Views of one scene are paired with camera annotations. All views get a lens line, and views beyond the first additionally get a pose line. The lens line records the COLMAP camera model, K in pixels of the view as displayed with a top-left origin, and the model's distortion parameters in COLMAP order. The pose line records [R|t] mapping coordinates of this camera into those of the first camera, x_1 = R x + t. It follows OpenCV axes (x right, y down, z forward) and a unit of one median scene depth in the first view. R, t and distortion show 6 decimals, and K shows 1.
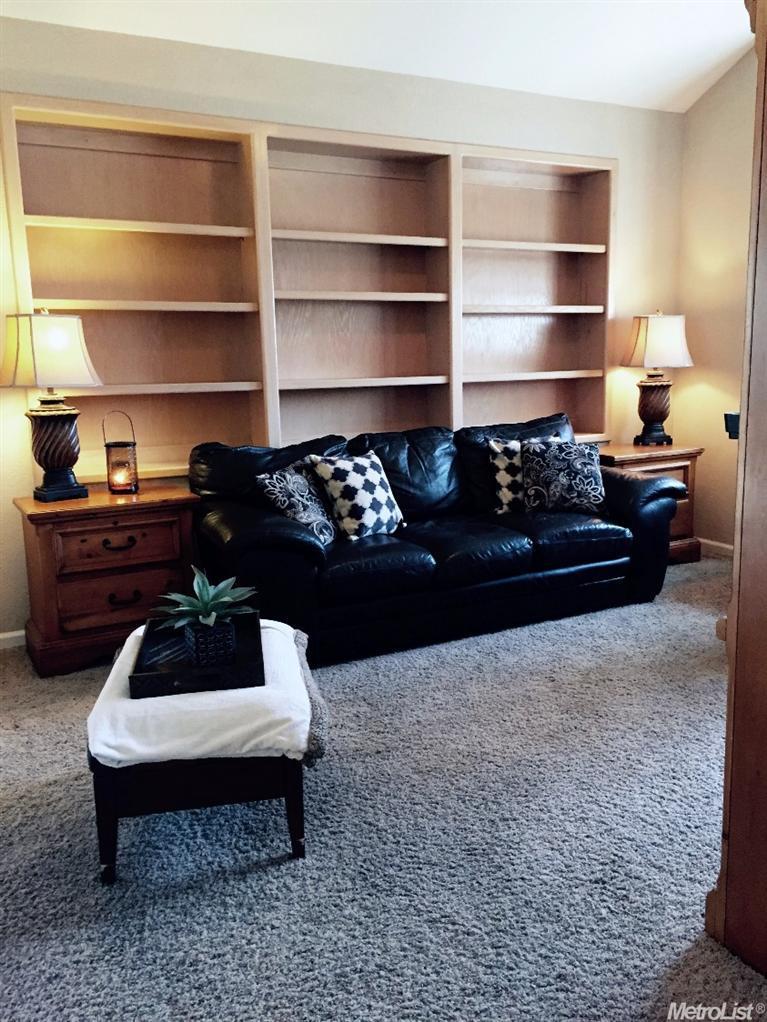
lens RADIAL K [[888.1, 0, 383.6], [0, 888.1, 514.2], [0, 0, 1]] dist [0.051888, -0.043053]
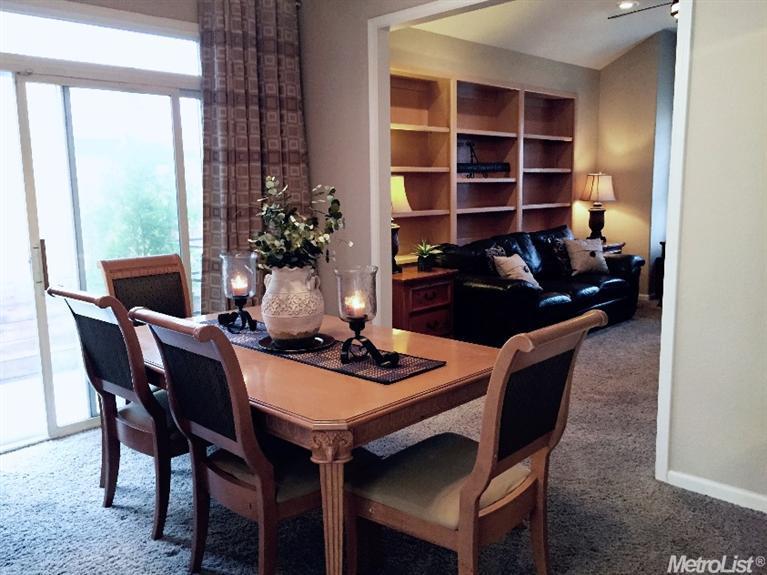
lens RADIAL K [[666.5, 0, 382.7], [0, 666.5, 282.2], [0, 0, 1]] dist [0.051888, -0.043053]
pose [[0.954049, -0.040731, 0.296871, -0.567028], [0.053886, 0.997889, -0.036261, 0.035070], [-0.294767, 0.050592, 0.954229, -0.220433]]
